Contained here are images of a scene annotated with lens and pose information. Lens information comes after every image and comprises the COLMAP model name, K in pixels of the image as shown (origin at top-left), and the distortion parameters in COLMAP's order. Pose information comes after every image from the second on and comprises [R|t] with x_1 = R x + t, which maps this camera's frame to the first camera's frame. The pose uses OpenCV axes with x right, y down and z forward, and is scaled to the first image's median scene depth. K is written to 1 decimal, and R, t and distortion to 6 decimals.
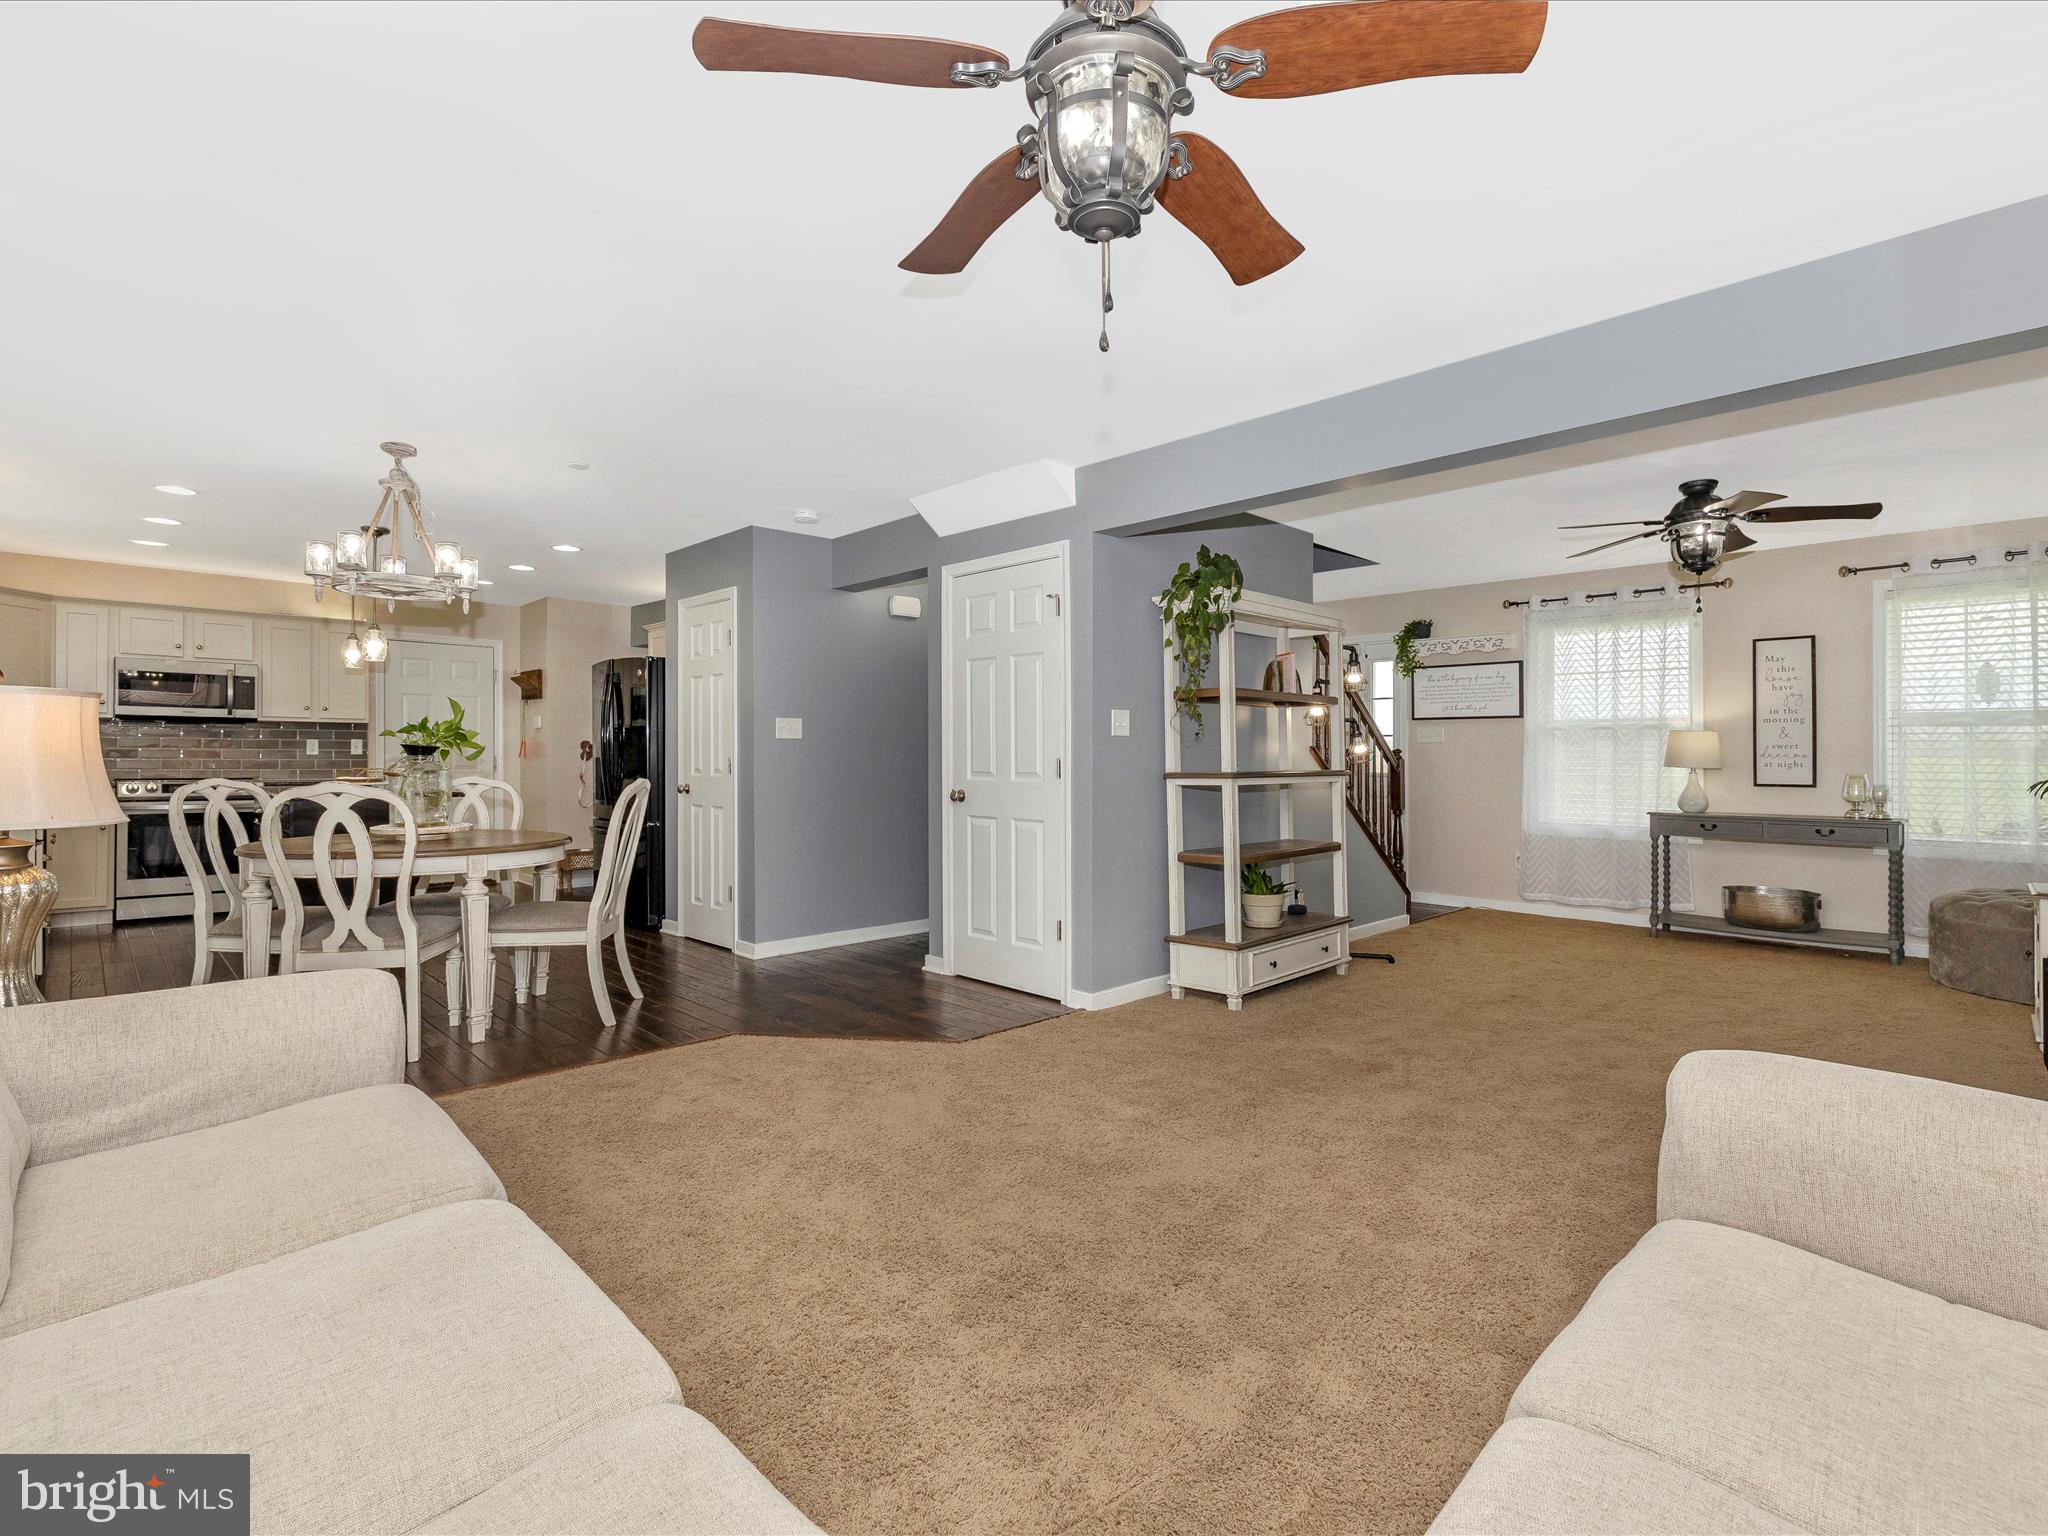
lens RADIAL K [[970.9, 0, 1022.6], [0, 970.9, 761.1], [0, 0, 1]] dist [0.001361, -0.000554]
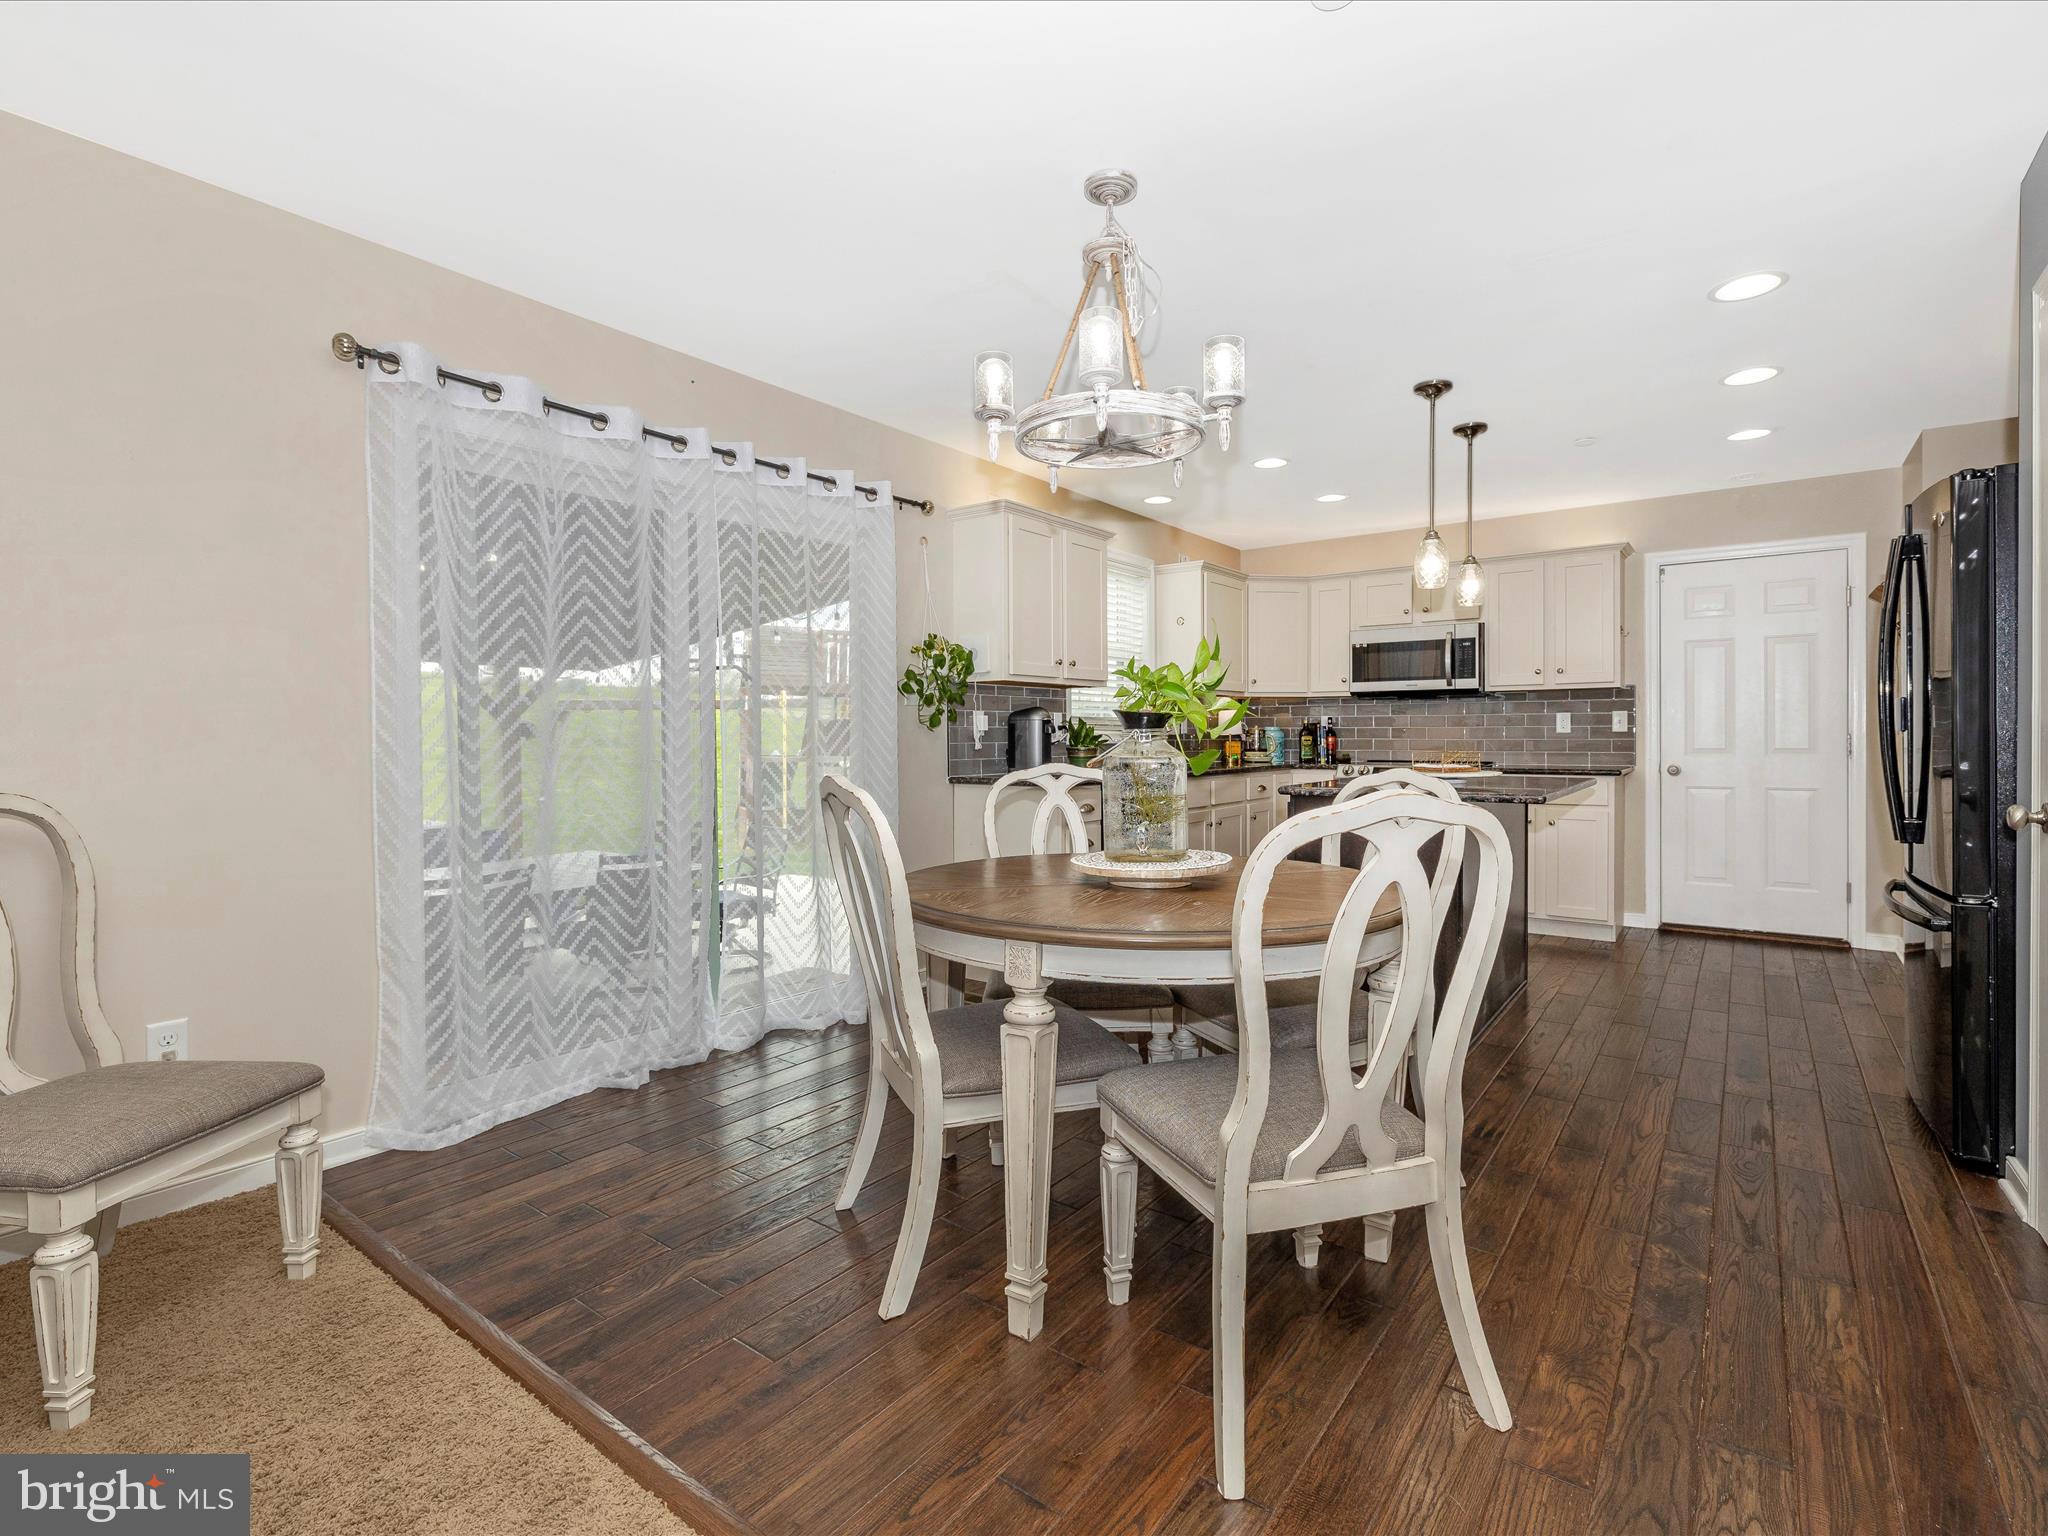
lens RADIAL K [[970.9, 0, 1034.7], [0, 970.9, 752.9], [0, 0, 1]] dist [0.001361, -0.000554]
pose [[0.164286, 0.010281, -0.986359, -0.060659], [0.001056, 0.999943, 0.010598, 0.000985], [0.986412, -0.002783, 0.164266, 0.614998]]
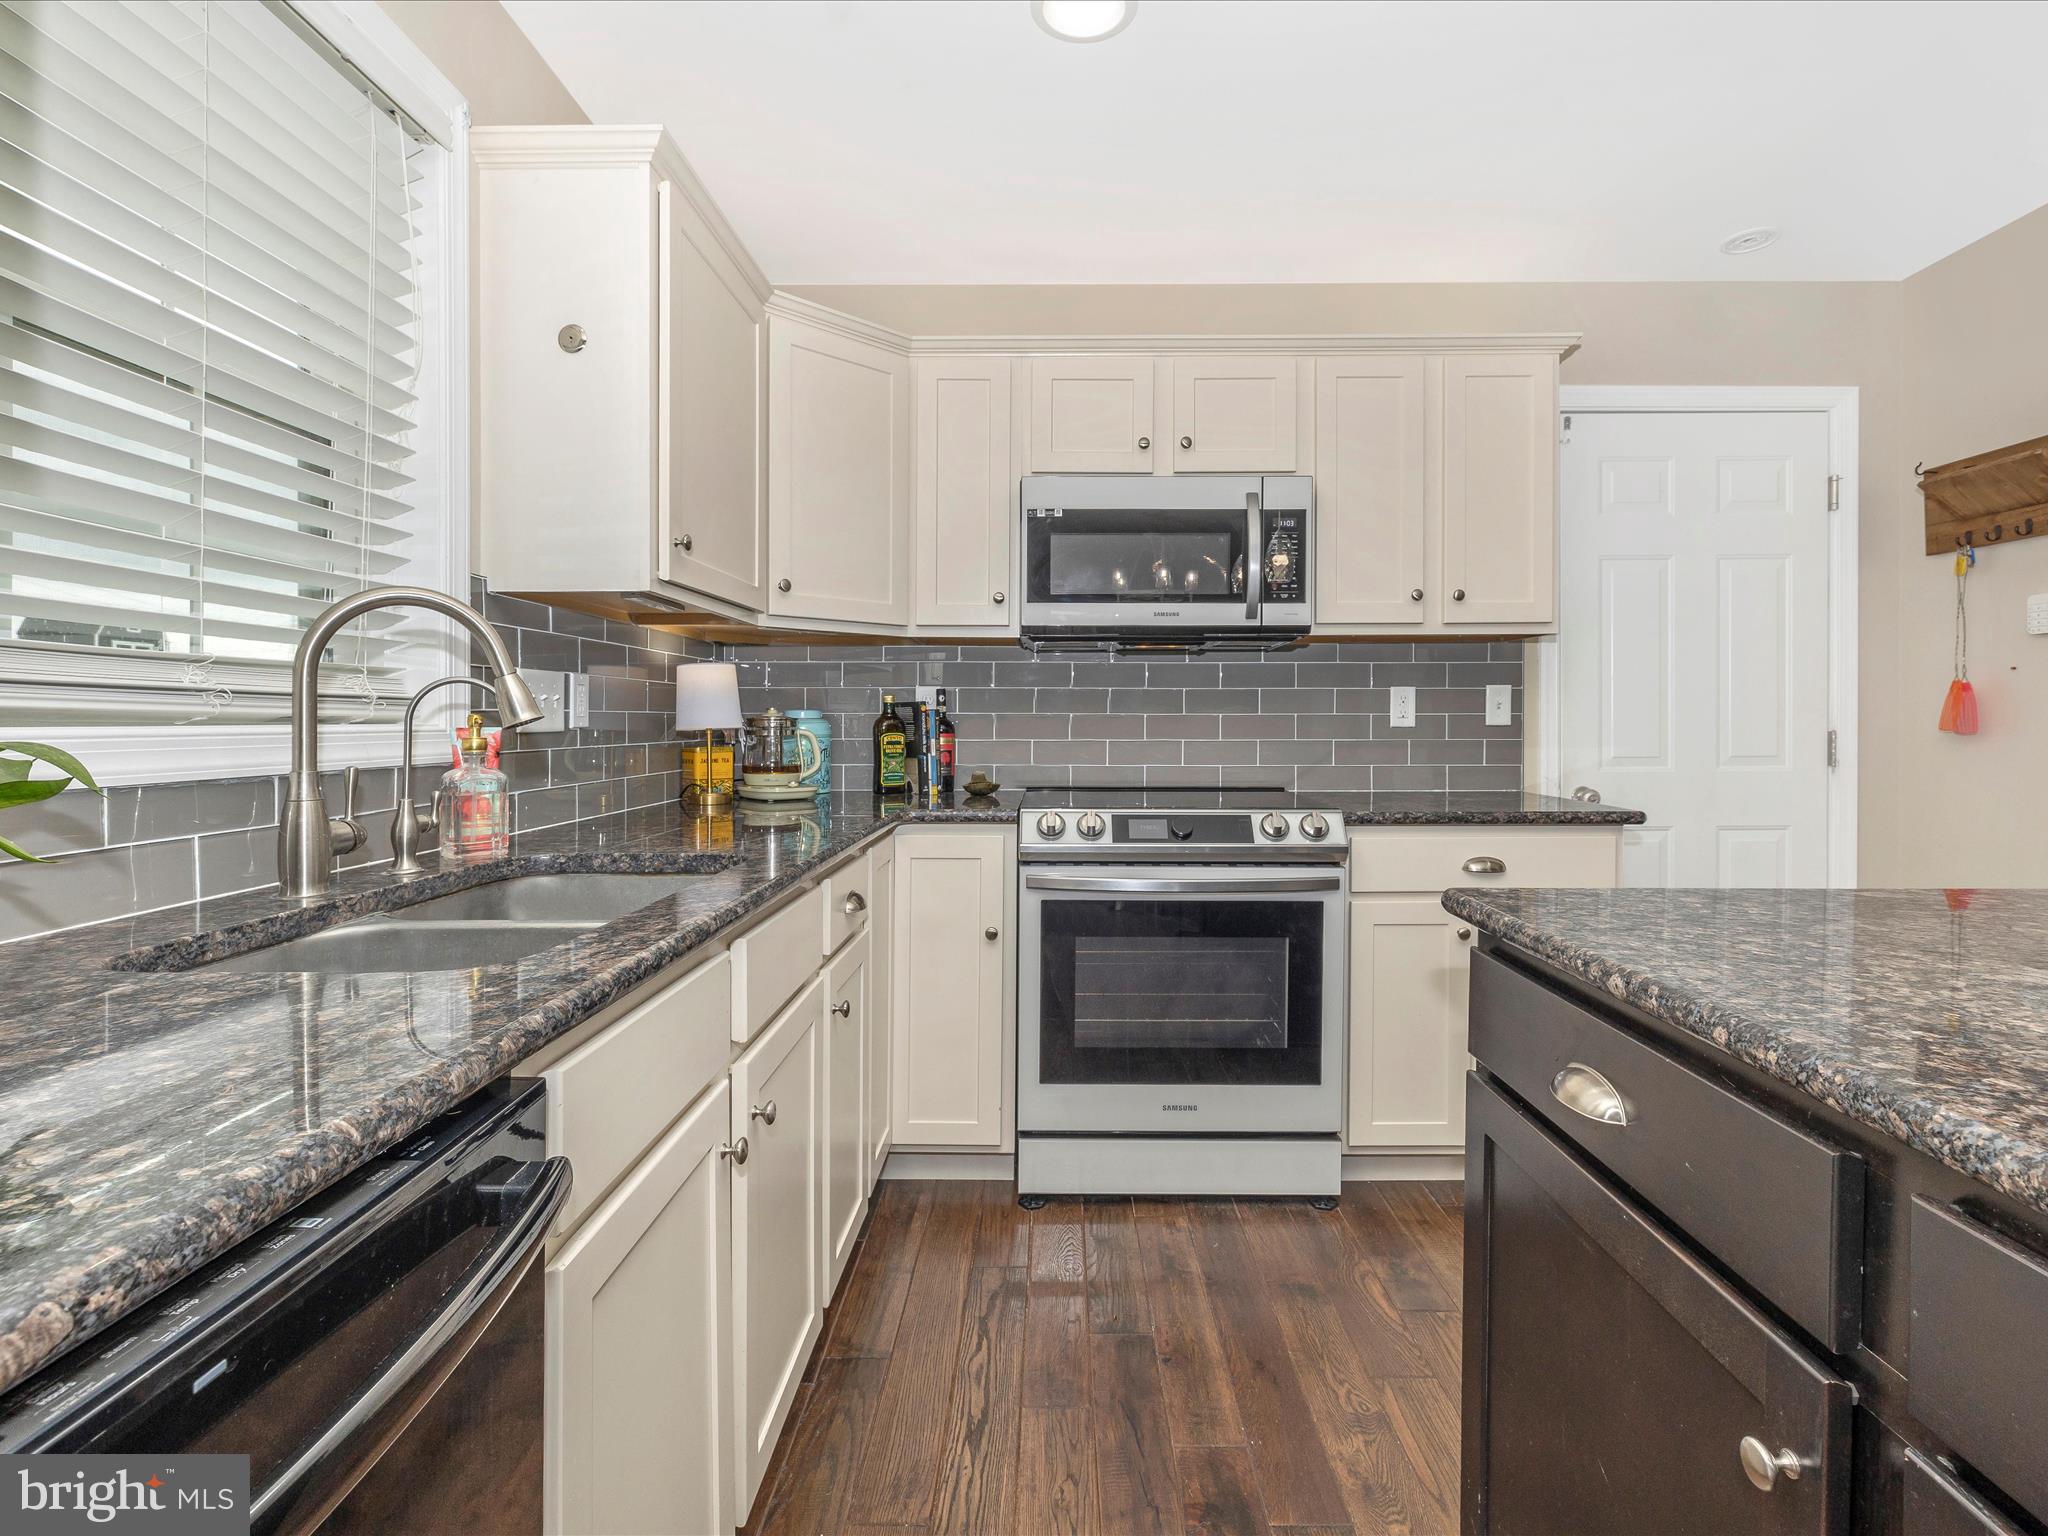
lens RADIAL K [[970.9, 0, 1048.3], [0, 970.9, 736.2], [0, 0, 1]] dist [0.001361, -0.000554]
pose [[0.713349, 0.002914, -0.700803, -0.742391], [0.003049, 0.999969, 0.007262, -0.007993], [0.700802, -0.007317, 0.713318, 0.829071]]
